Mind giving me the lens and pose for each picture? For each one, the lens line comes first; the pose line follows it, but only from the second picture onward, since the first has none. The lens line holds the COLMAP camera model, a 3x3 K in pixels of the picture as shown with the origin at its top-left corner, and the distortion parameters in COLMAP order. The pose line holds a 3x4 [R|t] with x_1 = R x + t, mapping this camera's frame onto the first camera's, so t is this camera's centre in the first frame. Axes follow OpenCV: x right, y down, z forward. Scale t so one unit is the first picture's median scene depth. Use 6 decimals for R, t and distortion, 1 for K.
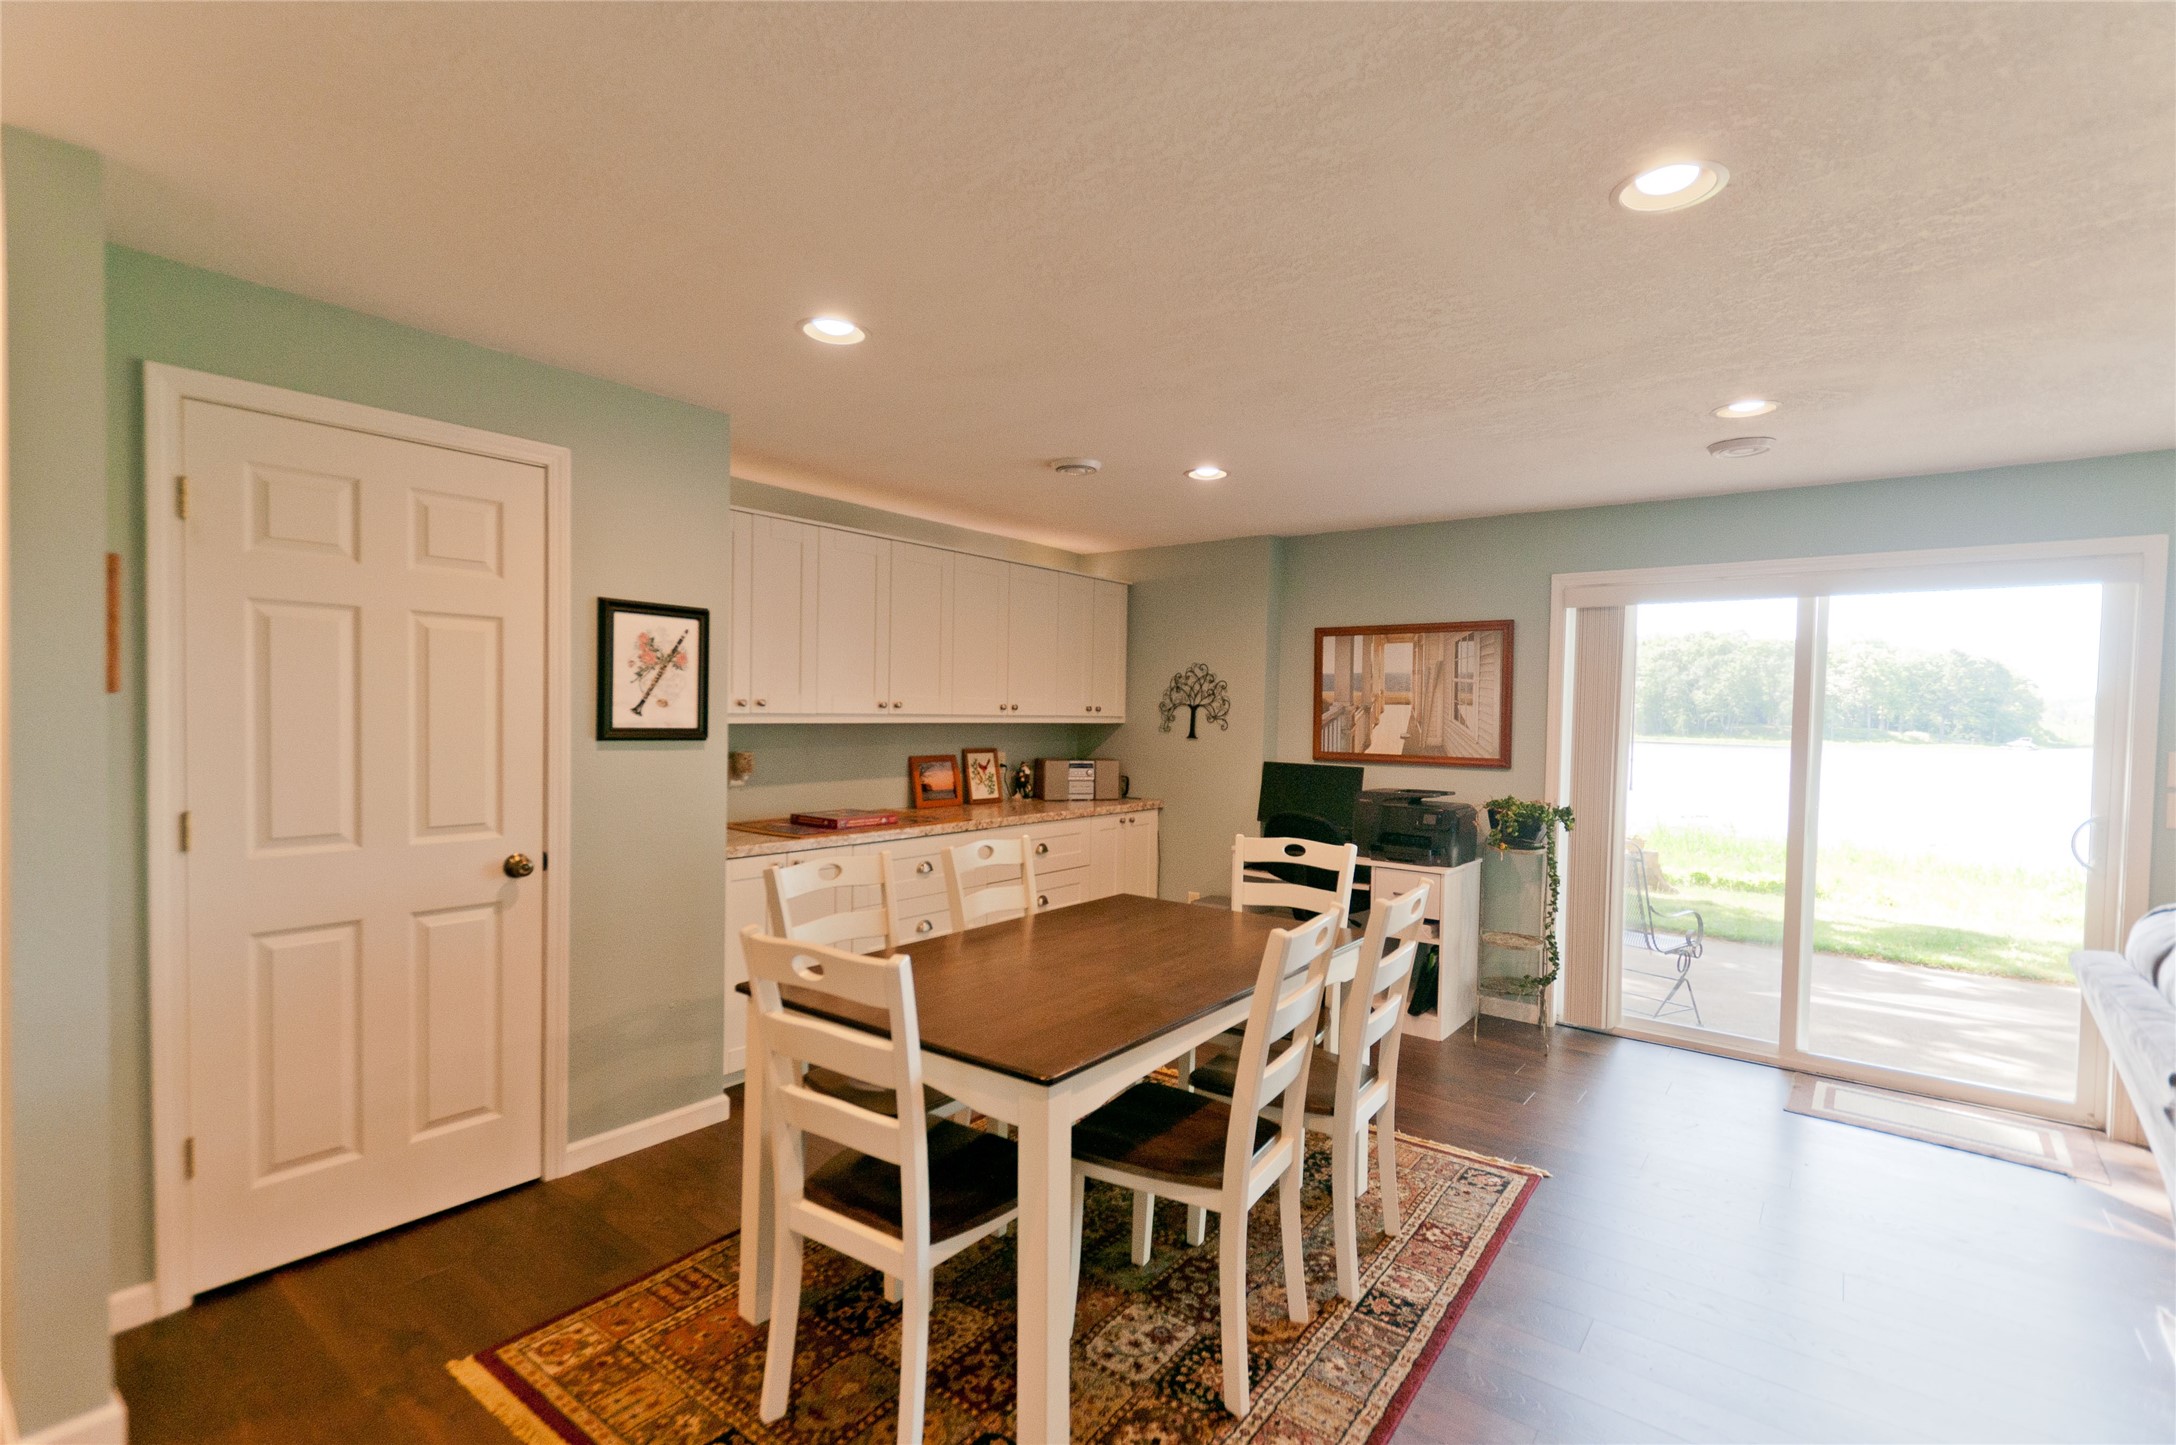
lens RADIAL K [[958.8, 0, 1105.8], [0, 958.8, 743.9], [0, 0, 1]] dist [0.008125, -0.004556]
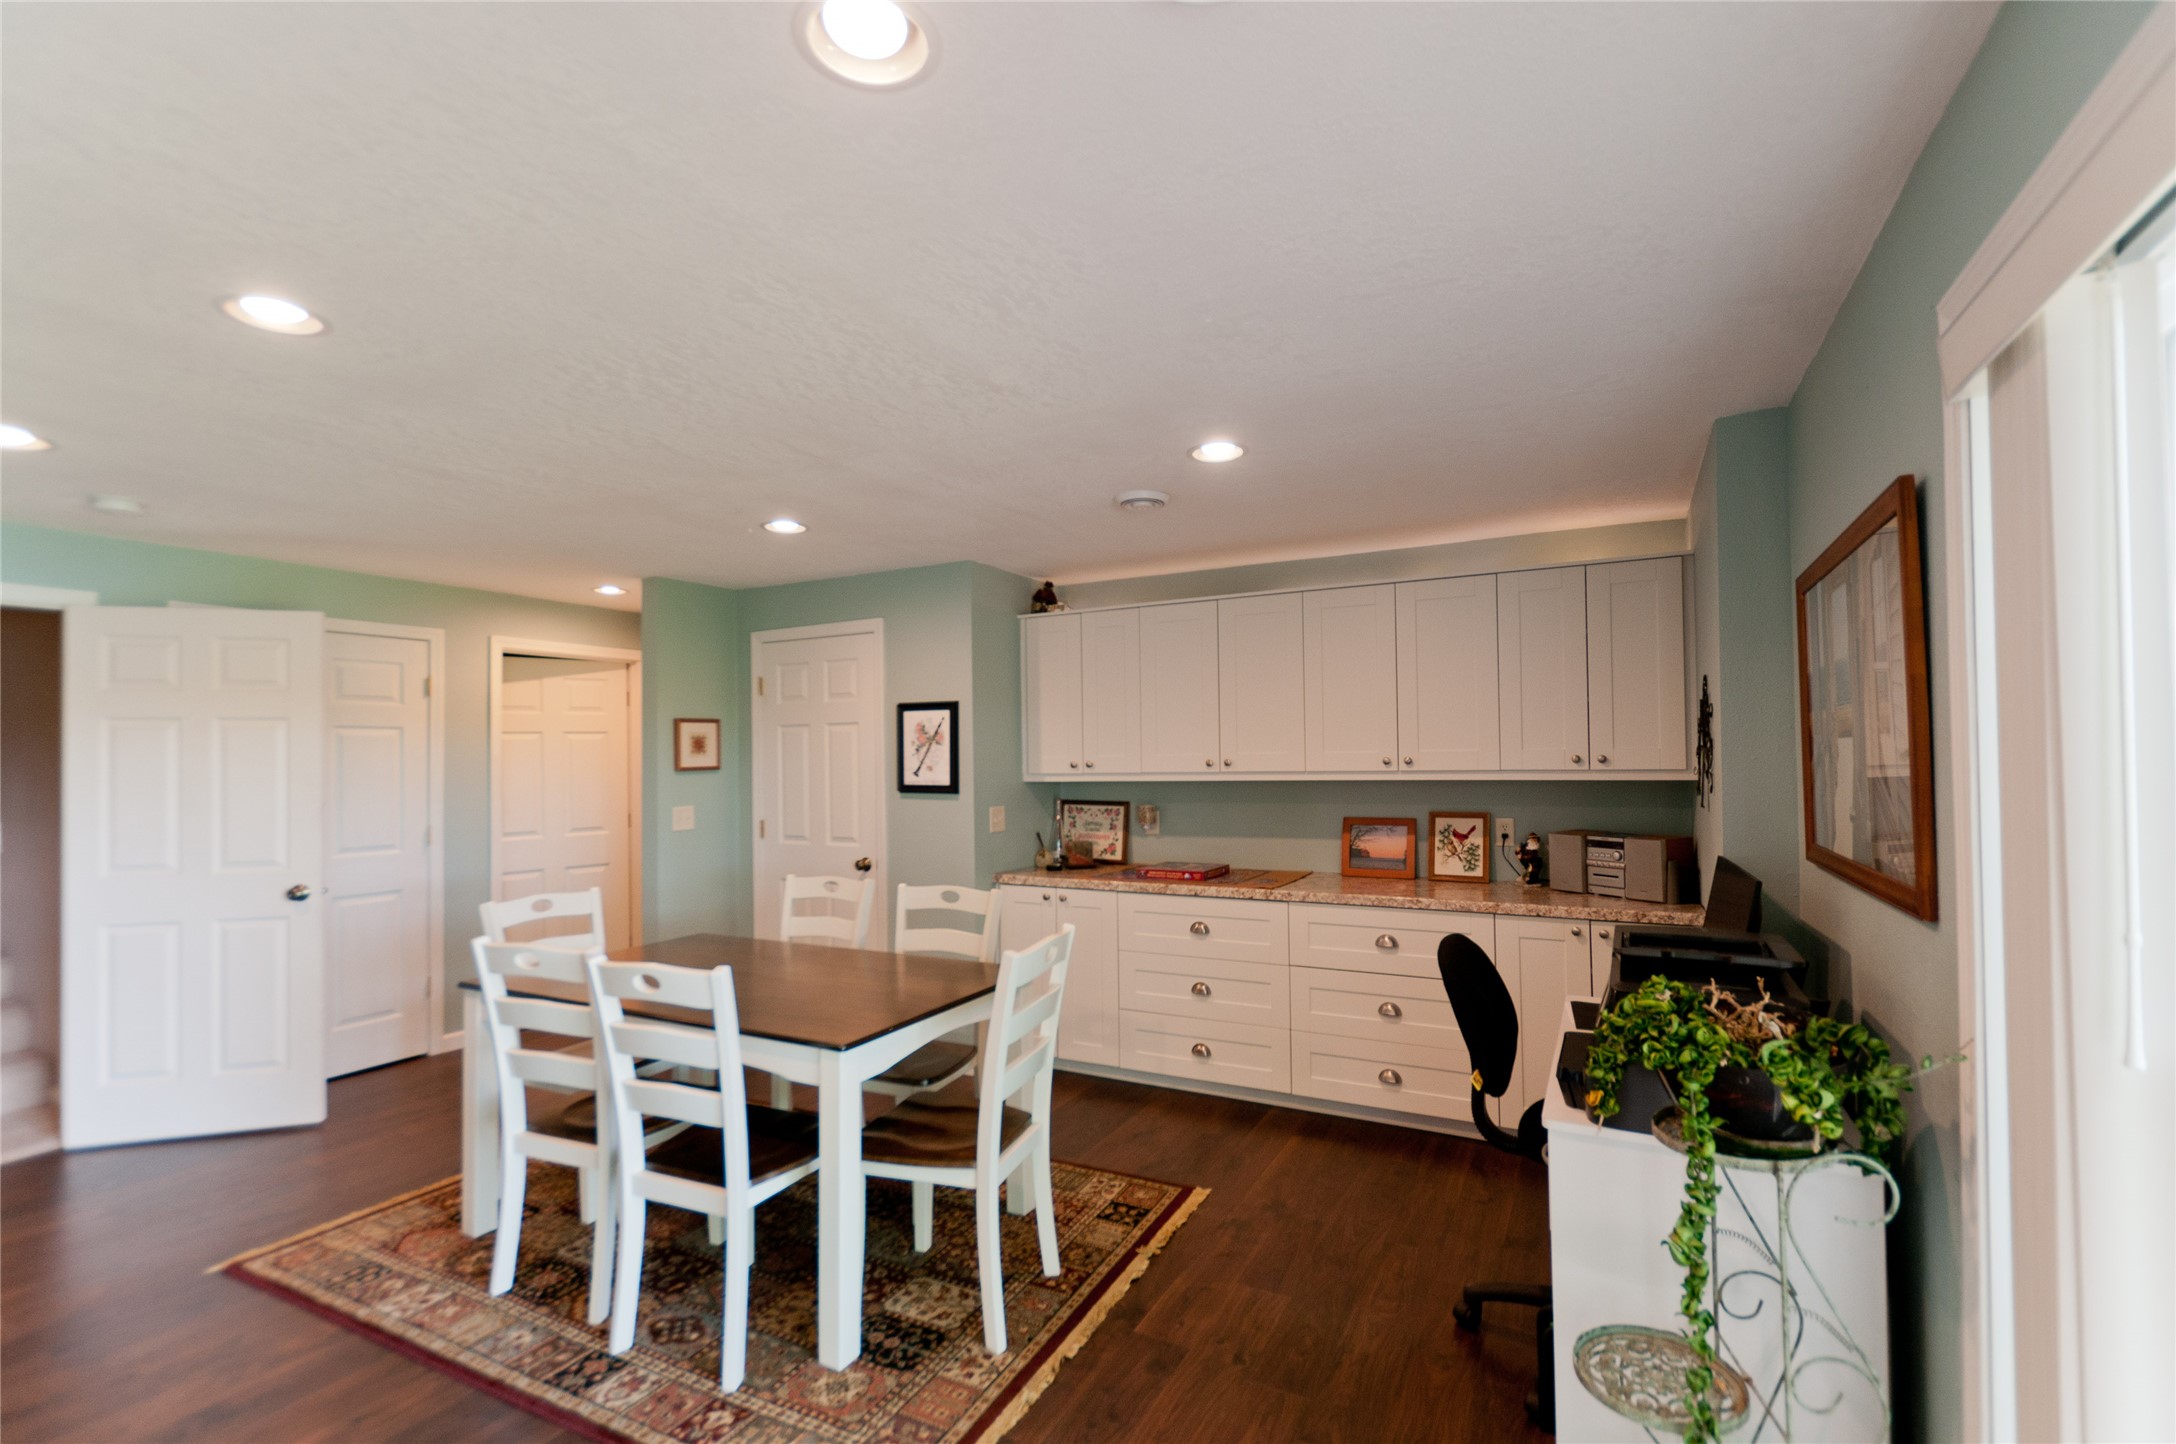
lens RADIAL K [[958.8, 0, 1105.8], [0, 958.8, 743.4], [0, 0, 1]] dist [0.008125, -0.004556]
pose [[0.172953, -0.039367, -0.984143, 1.027540], [-0.017390, 0.998923, -0.043014, -0.021491], [0.984777, 0.024553, 0.172082, 0.988499]]
